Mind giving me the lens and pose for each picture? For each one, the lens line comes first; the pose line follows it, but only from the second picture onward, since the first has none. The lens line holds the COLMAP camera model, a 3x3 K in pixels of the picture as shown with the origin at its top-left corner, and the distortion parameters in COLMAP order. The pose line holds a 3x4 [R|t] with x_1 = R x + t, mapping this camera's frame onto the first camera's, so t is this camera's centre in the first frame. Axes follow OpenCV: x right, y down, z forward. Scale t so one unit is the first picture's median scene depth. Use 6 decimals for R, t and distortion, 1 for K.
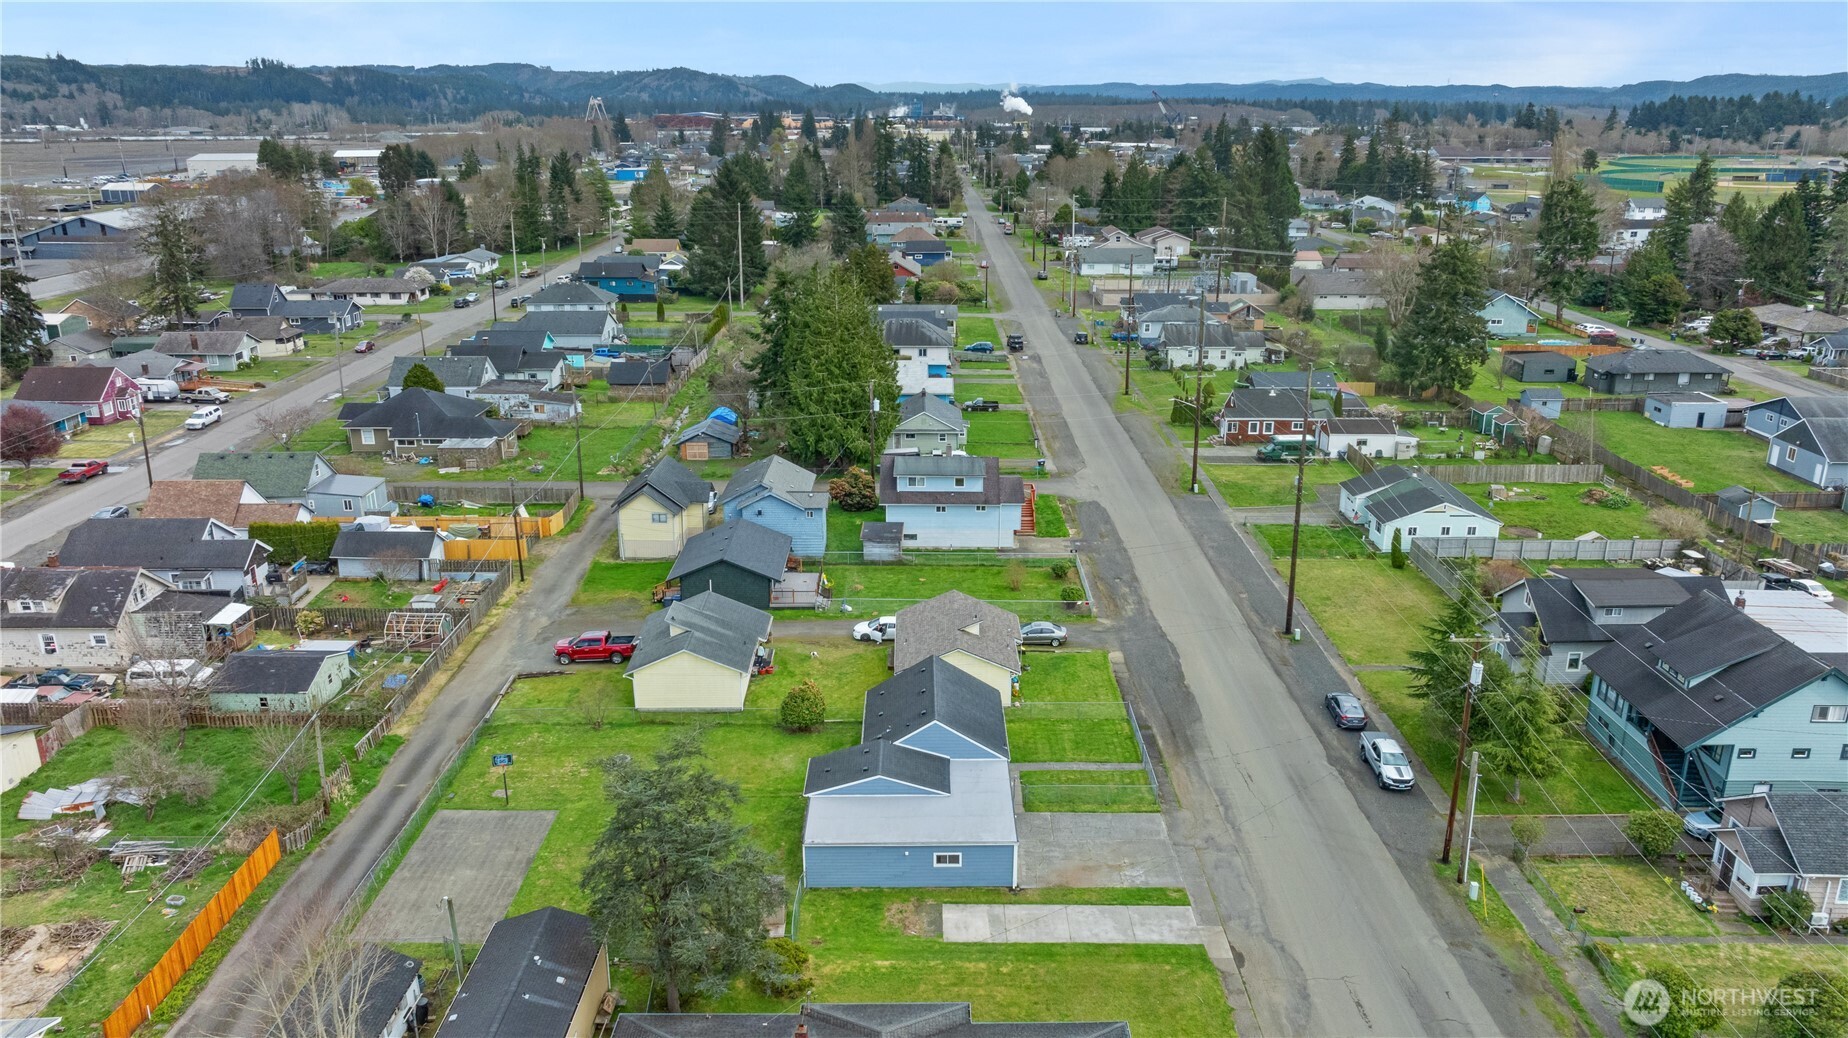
lens RADIAL K [[1298.9, 0, 924.0], [0, 1298.9, 519.0], [0, 0, 1]] dist [-0.020499, 0.002523]
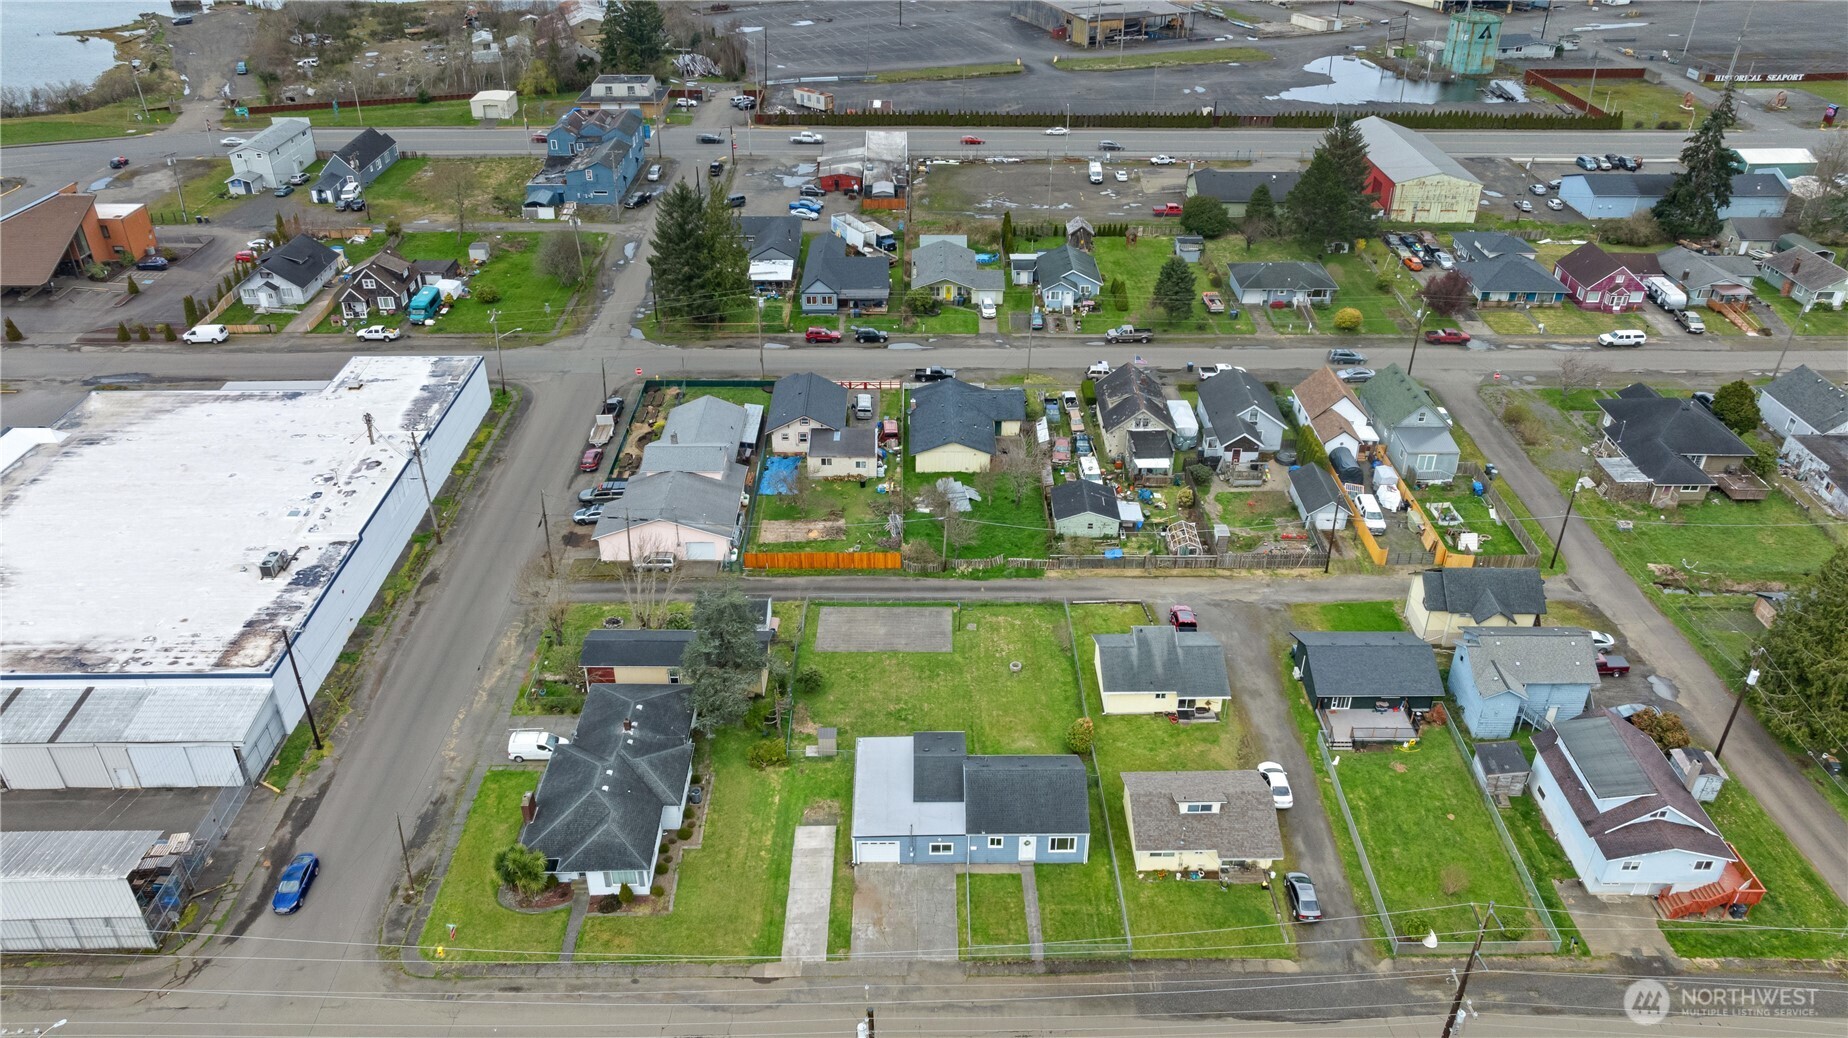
lens RADIAL K [[1298.9, 0, 924.0], [0, 1298.9, 519.0], [0, 0, 1]] dist [-0.020499, 0.002523]
pose [[0.003461, 0.517822, -0.855481, 1.140708], [-0.310822, 0.813669, 0.491256, -0.778304], [0.950462, 0.264202, 0.163767, 0.775302]]
